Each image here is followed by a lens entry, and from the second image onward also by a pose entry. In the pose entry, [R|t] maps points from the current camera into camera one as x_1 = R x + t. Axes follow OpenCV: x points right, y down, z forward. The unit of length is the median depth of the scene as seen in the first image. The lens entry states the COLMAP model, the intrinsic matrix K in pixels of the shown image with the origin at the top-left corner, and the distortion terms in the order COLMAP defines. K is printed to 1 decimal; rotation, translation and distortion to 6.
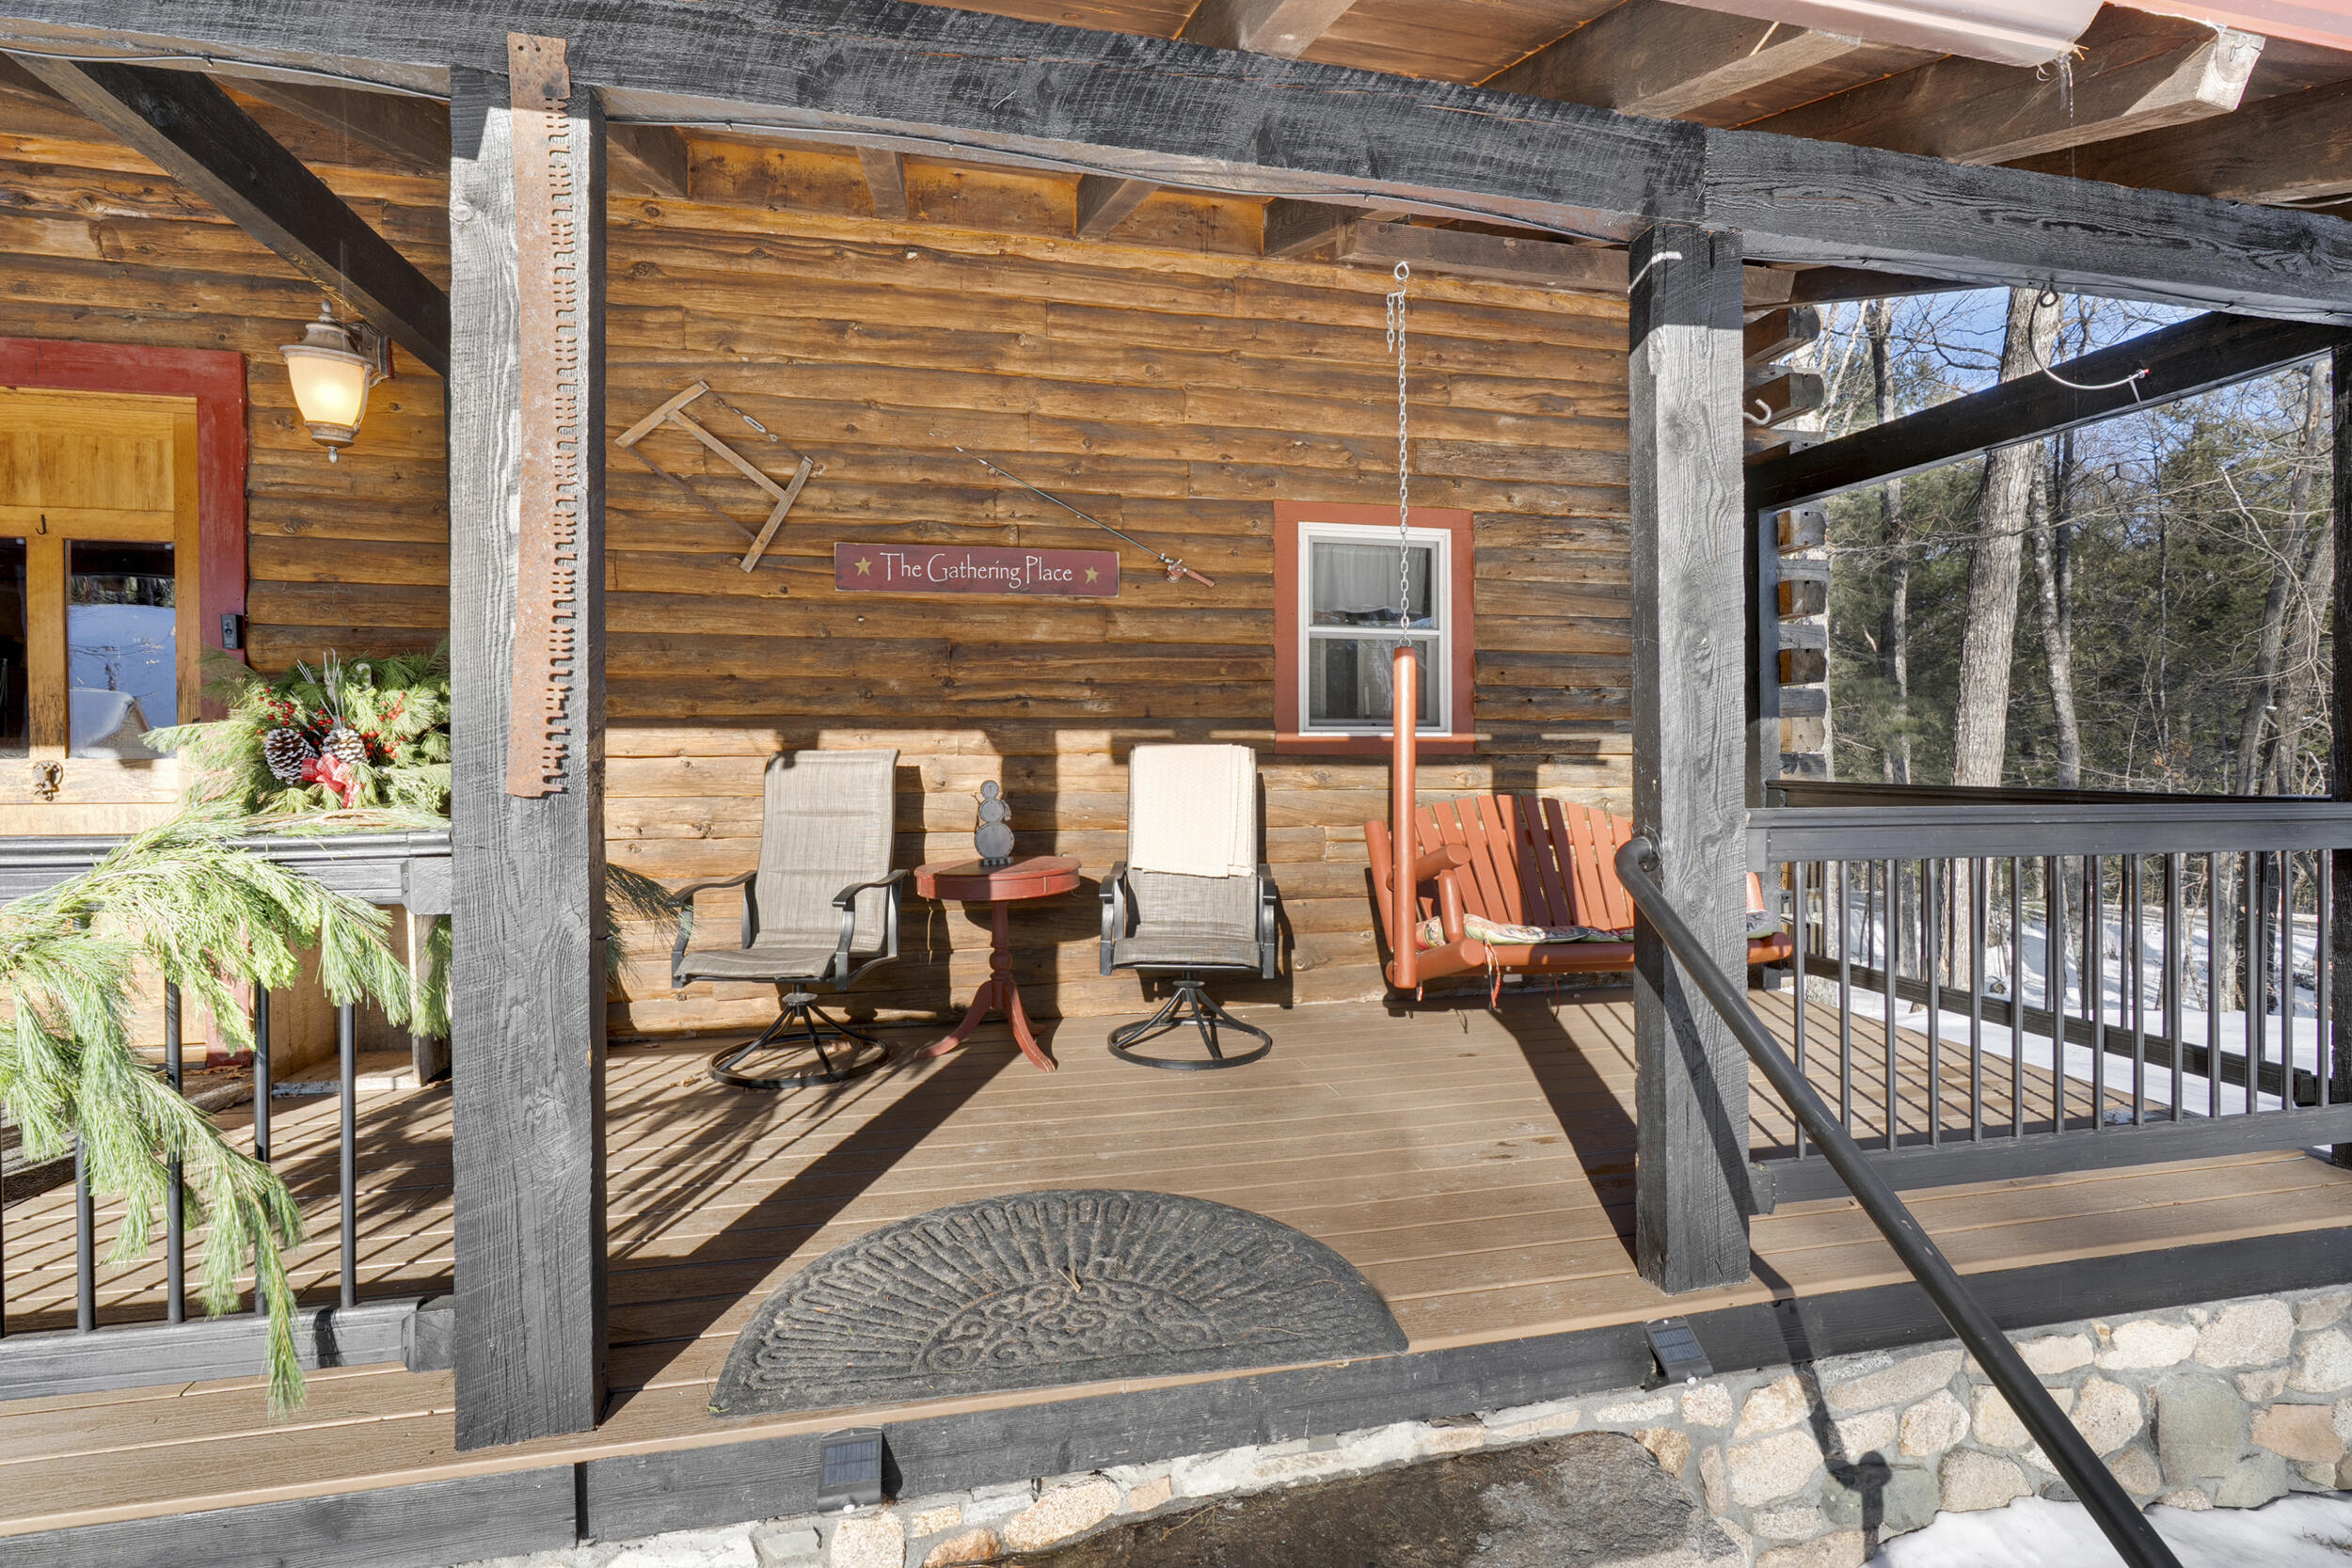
lens RADIAL K [[1074.1, 0, 1185.4], [0, 1074.1, 789.9], [0, 0, 1]] dist [-0.003018, 0.000274]
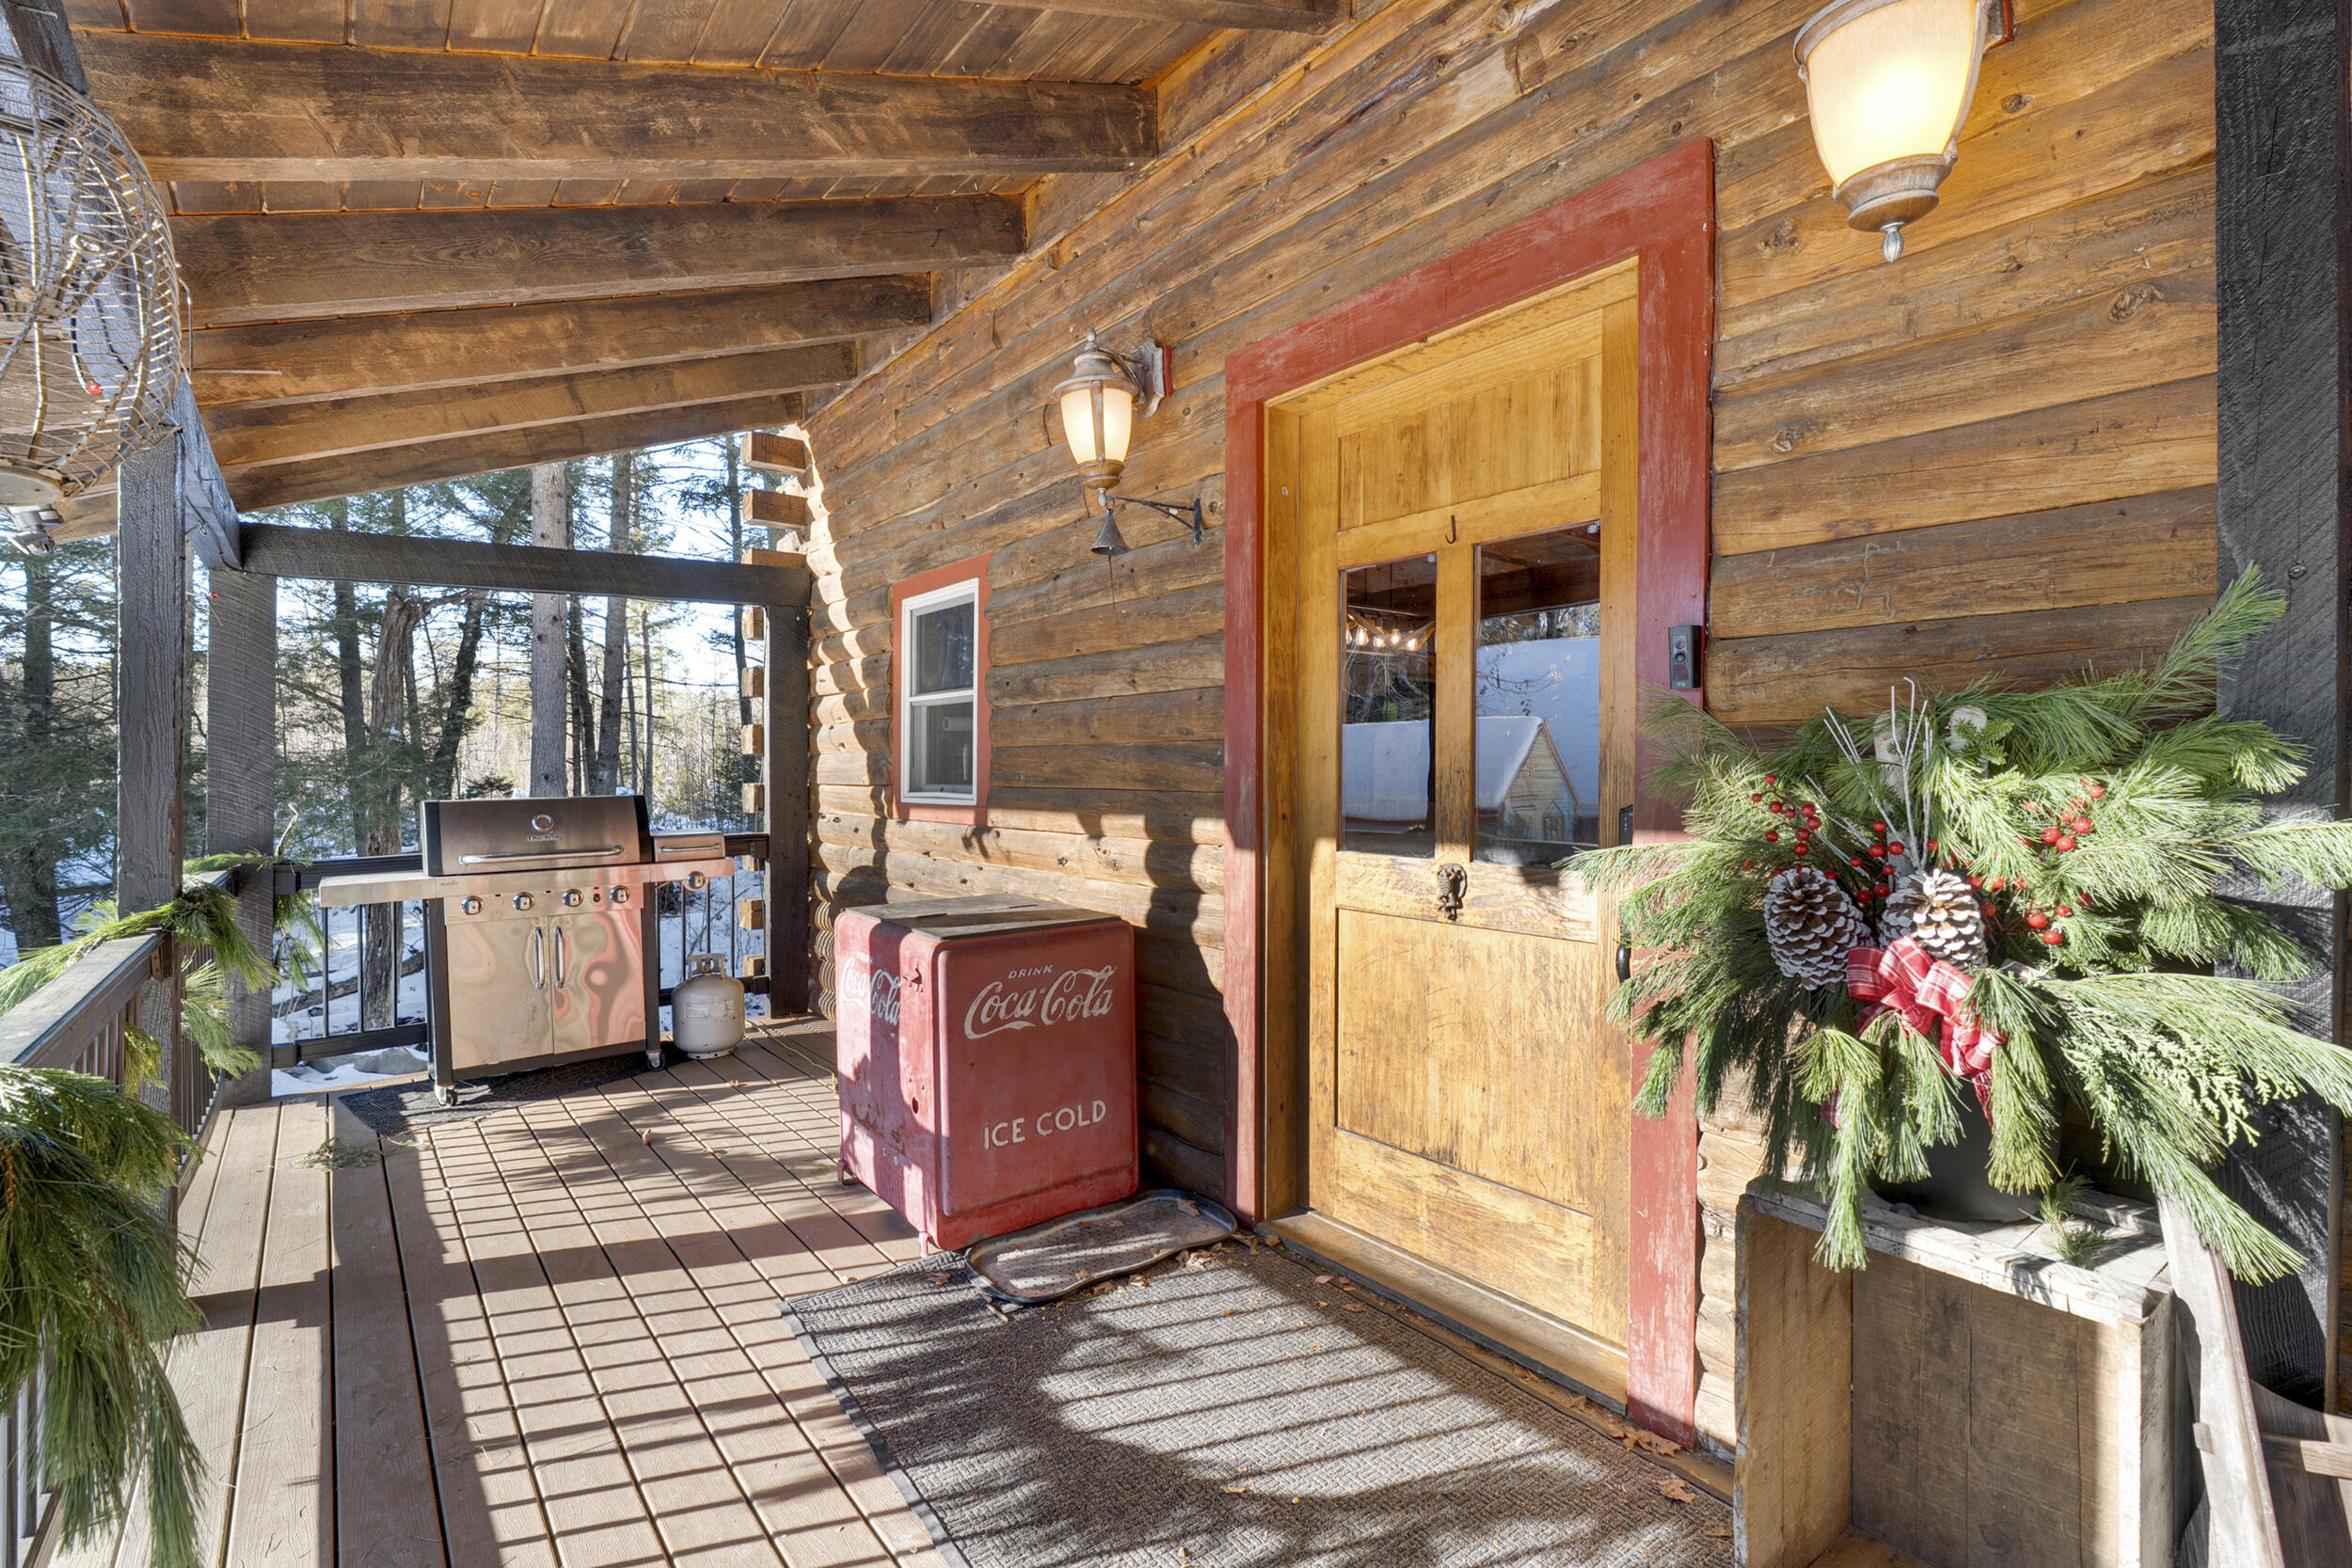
lens RADIAL K [[1074.1, 0, 1185.4], [0, 1074.1, 789.9], [0, 0, 1]] dist [-0.003018, 0.000274]
pose [[0.456958, 0.018380, -0.889298, -0.515327], [-0.013787, 0.999813, 0.013580, -0.083760], [0.889381, 0.006056, 0.457126, 0.521514]]
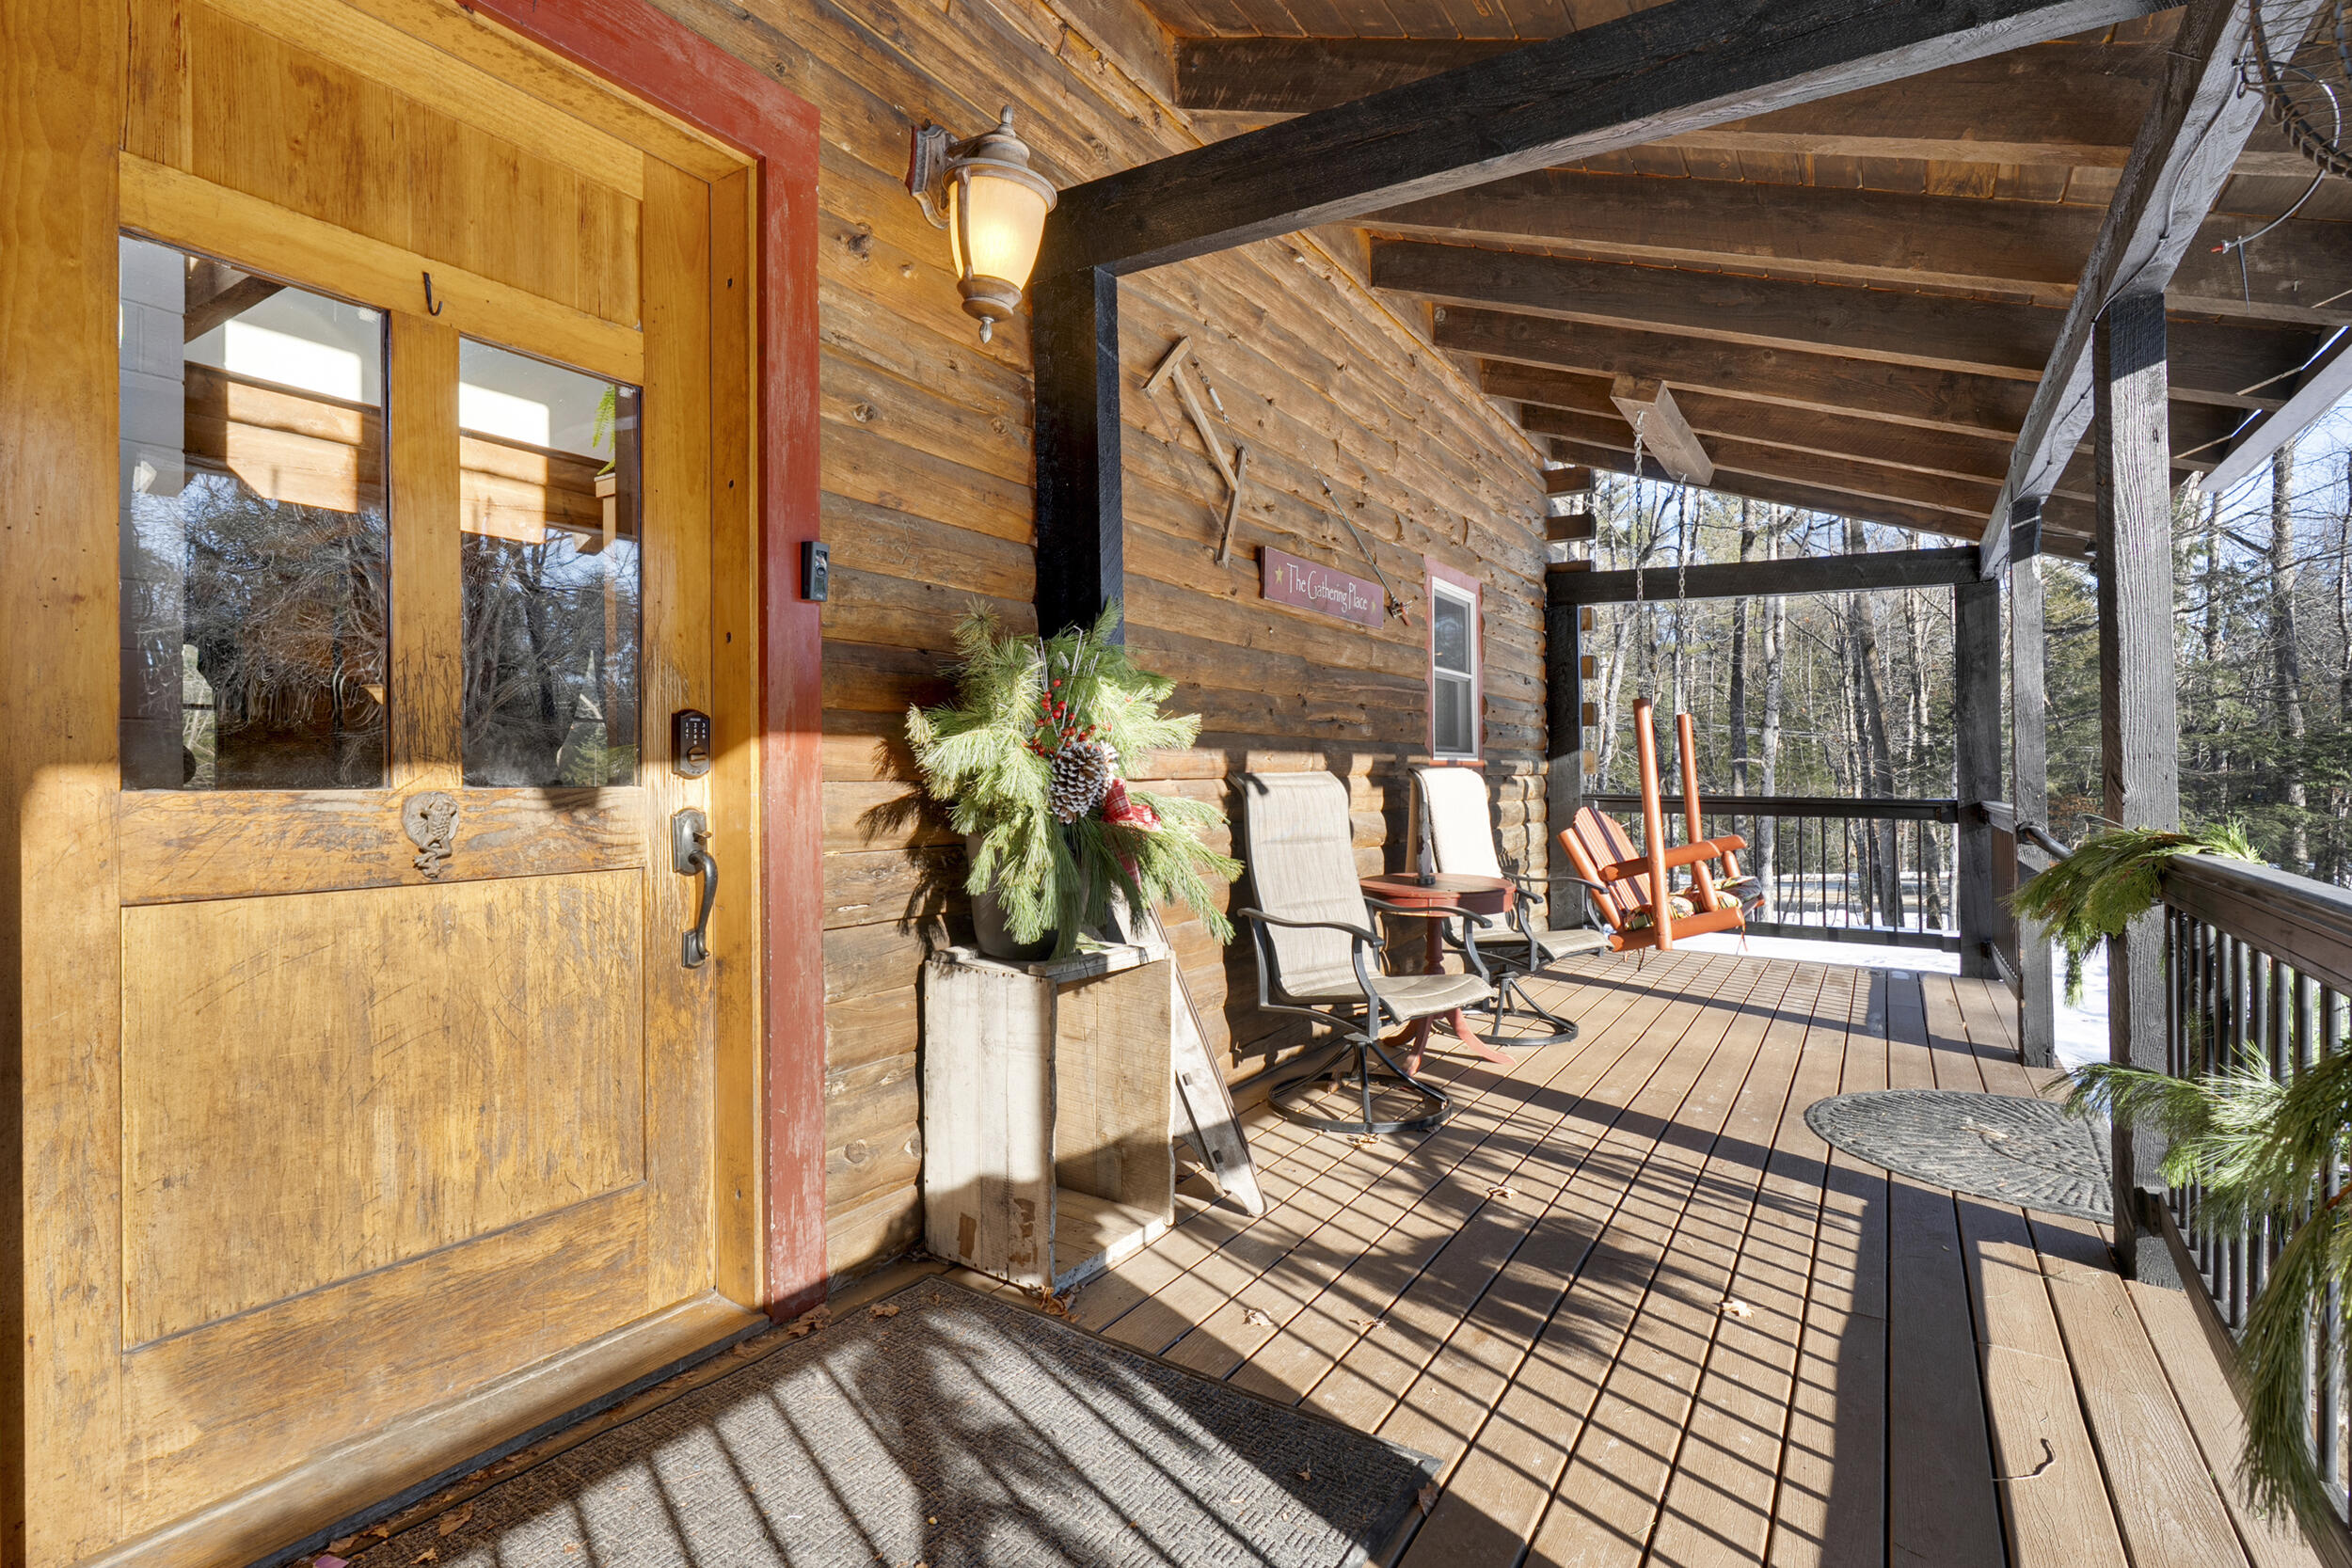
lens RADIAL K [[1166.6, 0, 1165.6], [0, 1166.6, 771.6], [0, 0, 1]] dist [-0.003427, 0.000002]
pose [[0.691387, 0.002498, 0.722481, -1.214042], [0.014068, 0.999758, -0.016919, -0.023484], [-0.722348, 0.021862, 0.691184, 0.414252]]
